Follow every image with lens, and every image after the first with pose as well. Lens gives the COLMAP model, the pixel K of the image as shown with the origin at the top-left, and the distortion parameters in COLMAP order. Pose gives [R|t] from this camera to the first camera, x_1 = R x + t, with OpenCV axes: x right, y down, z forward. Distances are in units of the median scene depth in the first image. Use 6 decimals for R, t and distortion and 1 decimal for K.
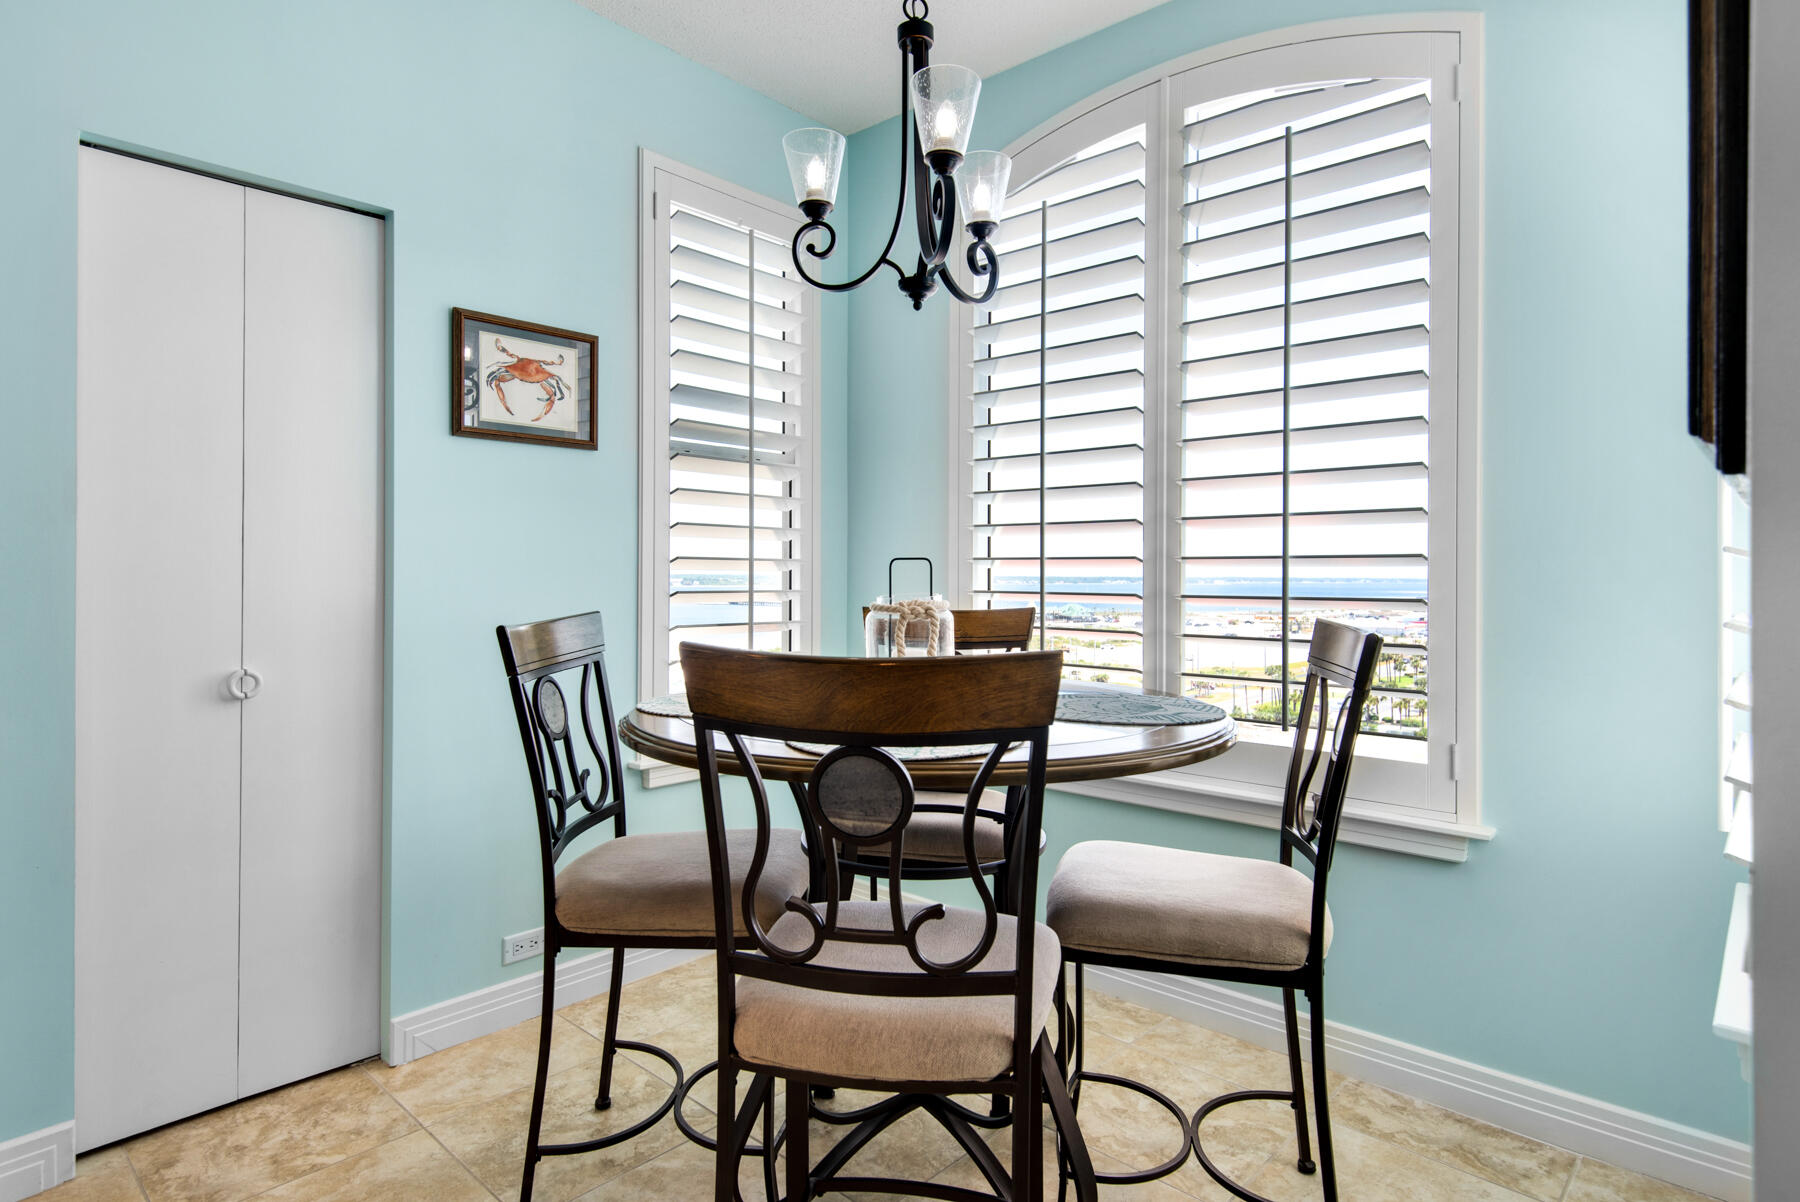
lens RADIAL K [[972.6, 0, 908.0], [0, 972.6, 573.0], [0, 0, 1]] dist [0.051228, 0.000060]
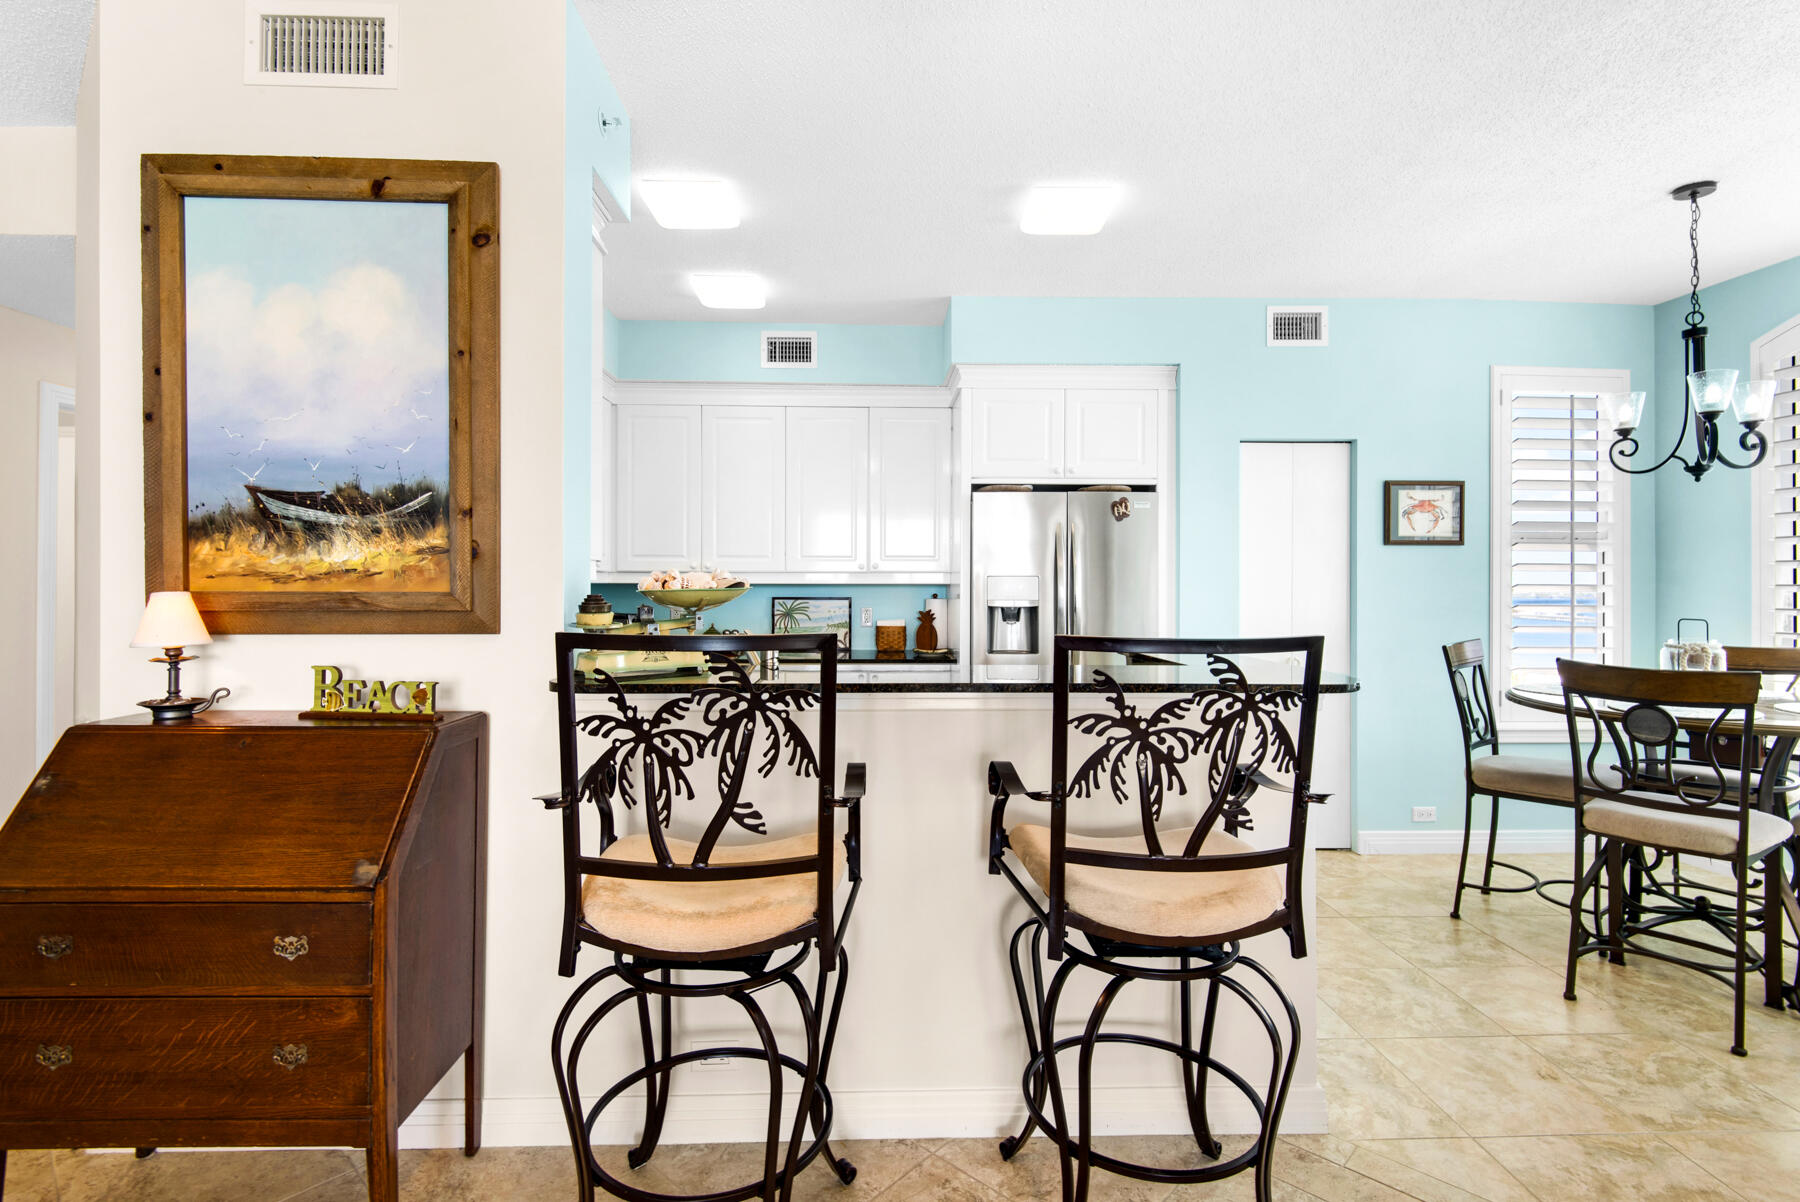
lens RADIAL K [[822.9, 0, 910.9], [0, 822.9, 586.9], [0, 0, 1]] dist [-0.001220, -0.004279]
pose [[0.687117, -0.004524, -0.726532, 0.102469], [0.006571, 0.999978, -0.000012, -0.078932], [0.726517, -0.004765, 0.687132, -1.042027]]
